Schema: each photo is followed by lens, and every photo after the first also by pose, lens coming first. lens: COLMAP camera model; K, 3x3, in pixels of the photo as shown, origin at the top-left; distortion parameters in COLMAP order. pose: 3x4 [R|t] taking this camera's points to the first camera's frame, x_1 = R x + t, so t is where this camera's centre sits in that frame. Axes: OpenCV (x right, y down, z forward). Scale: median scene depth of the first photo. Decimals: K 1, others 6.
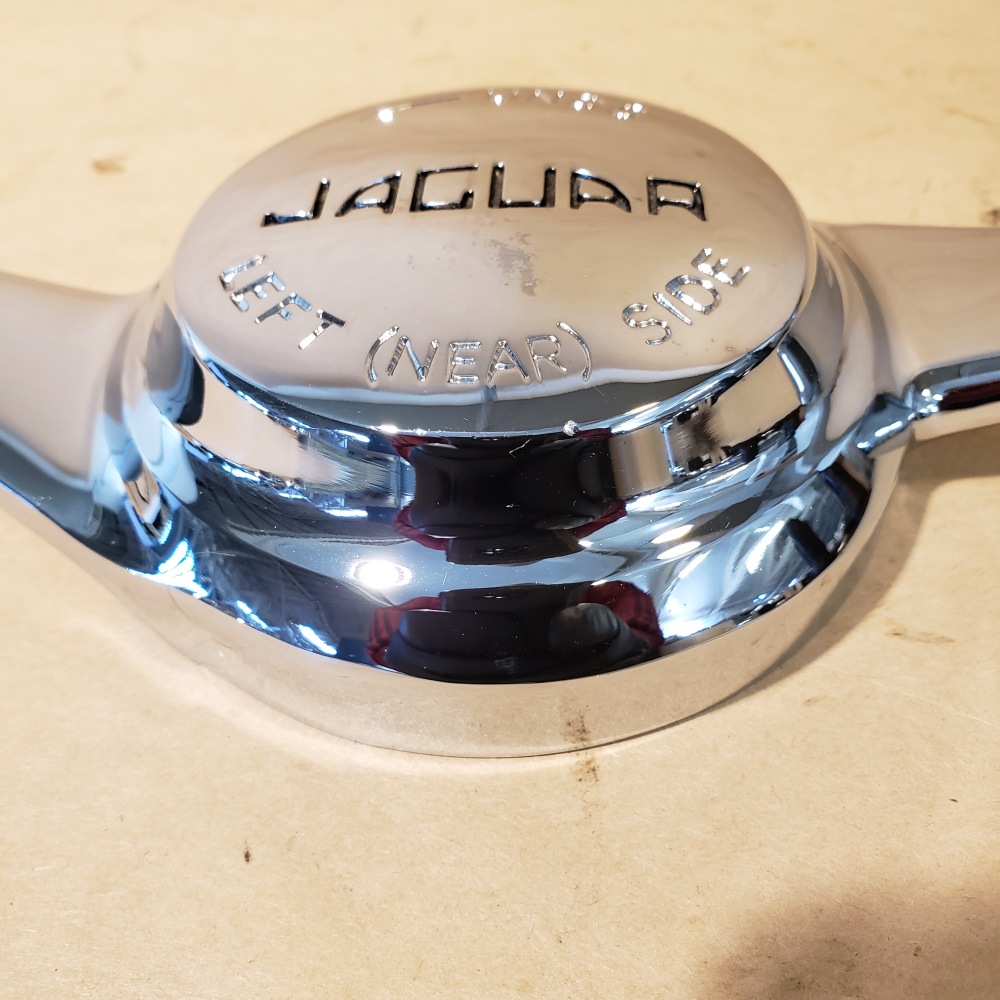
lens RADIAL K [[1073.9, 0, 536.6], [0, 1073.9, 472.8], [0, 0, 1]] dist [-0.045549, -0.010599]
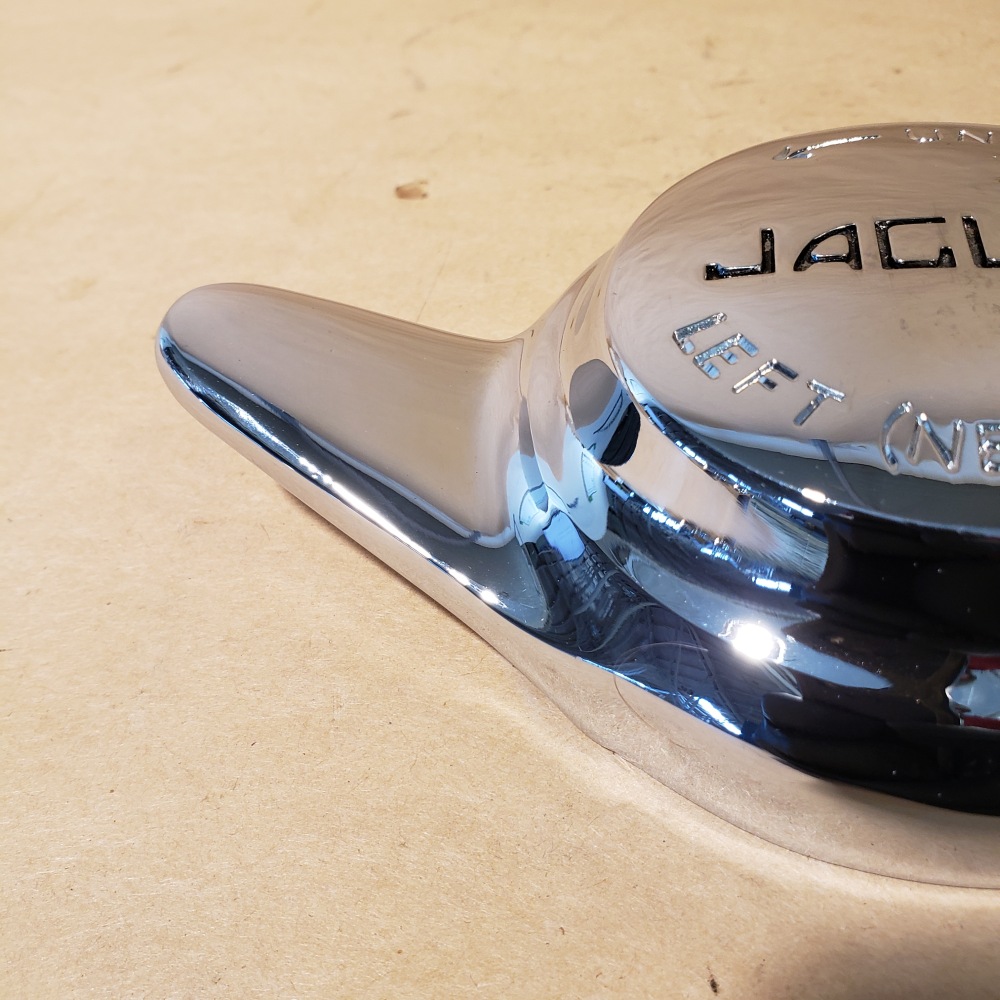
lens RADIAL K [[1042.7, 0, 542.3], [0, 1042.7, 500.1], [0, 0, 1]] dist [0.095593, -0.335414]
pose [[0.995084, 0.042665, -0.089376, -0.317950], [-0.041171, 0.998981, 0.018491, -0.055138], [0.090073, -0.014720, 0.995826, 0.097415]]
